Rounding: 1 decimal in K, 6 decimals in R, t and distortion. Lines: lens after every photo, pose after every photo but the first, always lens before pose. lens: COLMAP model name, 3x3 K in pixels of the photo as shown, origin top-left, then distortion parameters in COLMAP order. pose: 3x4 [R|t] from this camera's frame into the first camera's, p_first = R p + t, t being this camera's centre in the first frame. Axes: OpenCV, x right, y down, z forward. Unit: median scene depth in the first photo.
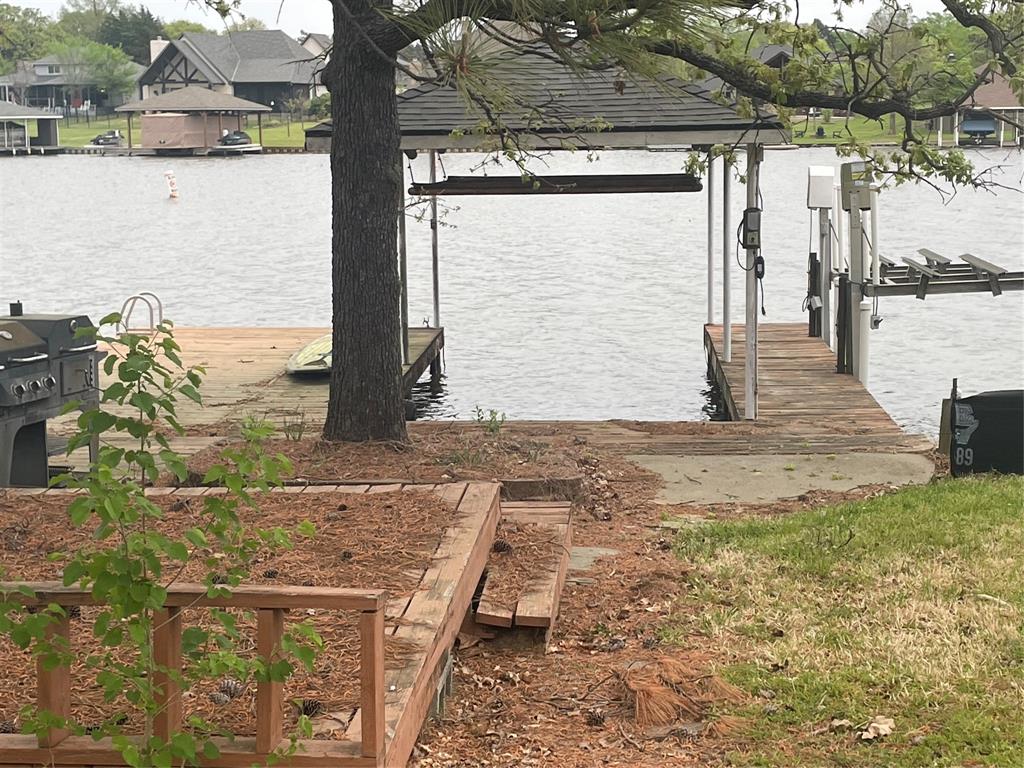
lens RADIAL K [[1808.7, 0, 512.0], [0, 1808.7, 384.0], [0, 0, 1]] dist [0.272518, -0.948668]
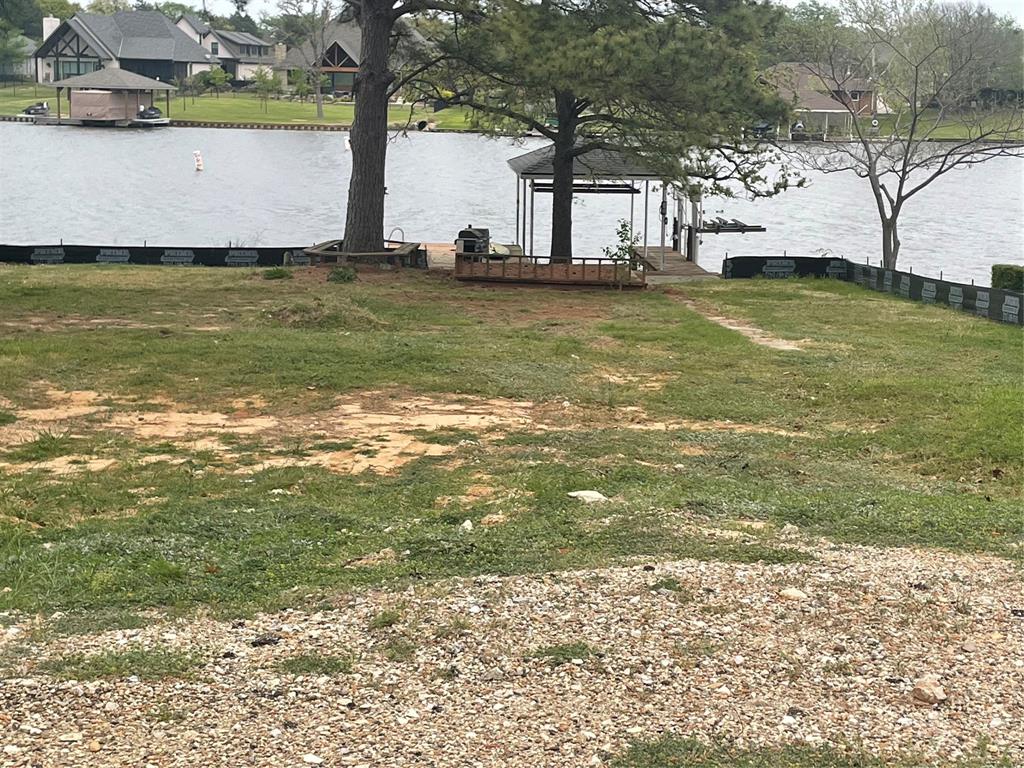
lens RADIAL K [[1808.7, 0, 512.0], [0, 1808.7, 384.0], [0, 0, 1]] dist [0.272518, -0.948668]
pose [[0.993623, 0.013991, 0.111881, -0.047741], [-0.016037, 0.999720, 0.017409, 0.016760], [-0.111606, -0.019092, 0.993569, -0.208858]]
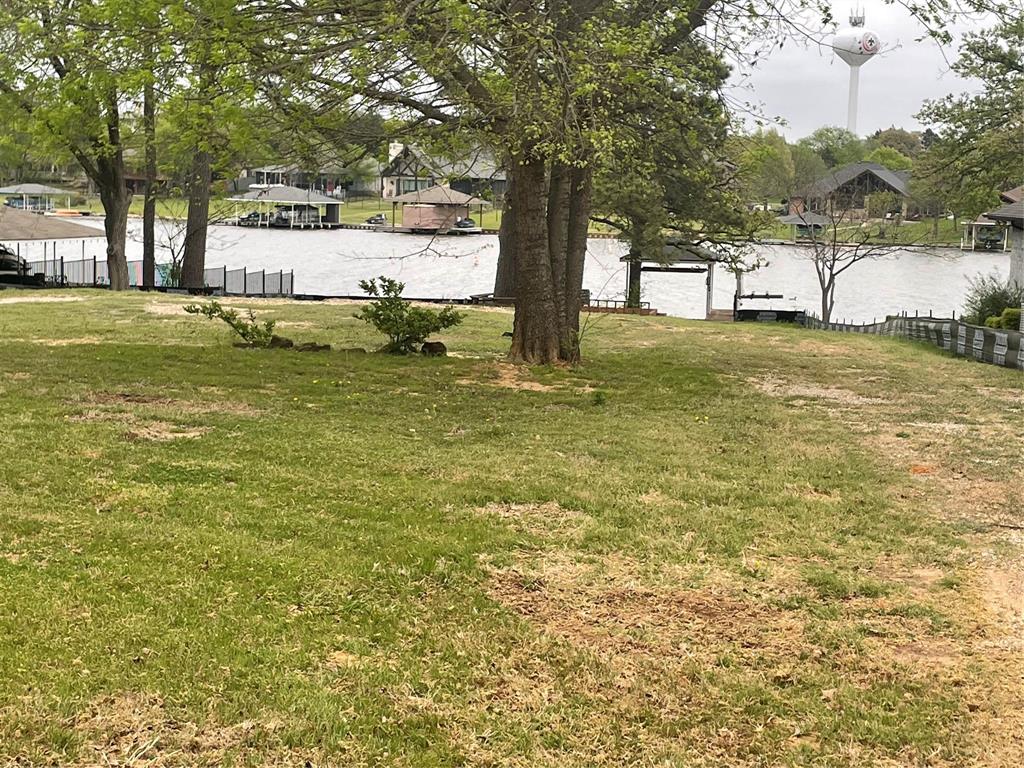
lens RADIAL K [[1808.7, 0, 512.0], [0, 1808.7, 384.0], [0, 0, 1]] dist [0.272518, -0.948668]
pose [[0.996023, 0.048154, -0.074968, -0.001556], [-0.050988, 0.998037, -0.036365, 0.041704], [0.073070, 0.040043, 0.996523, -0.410351]]
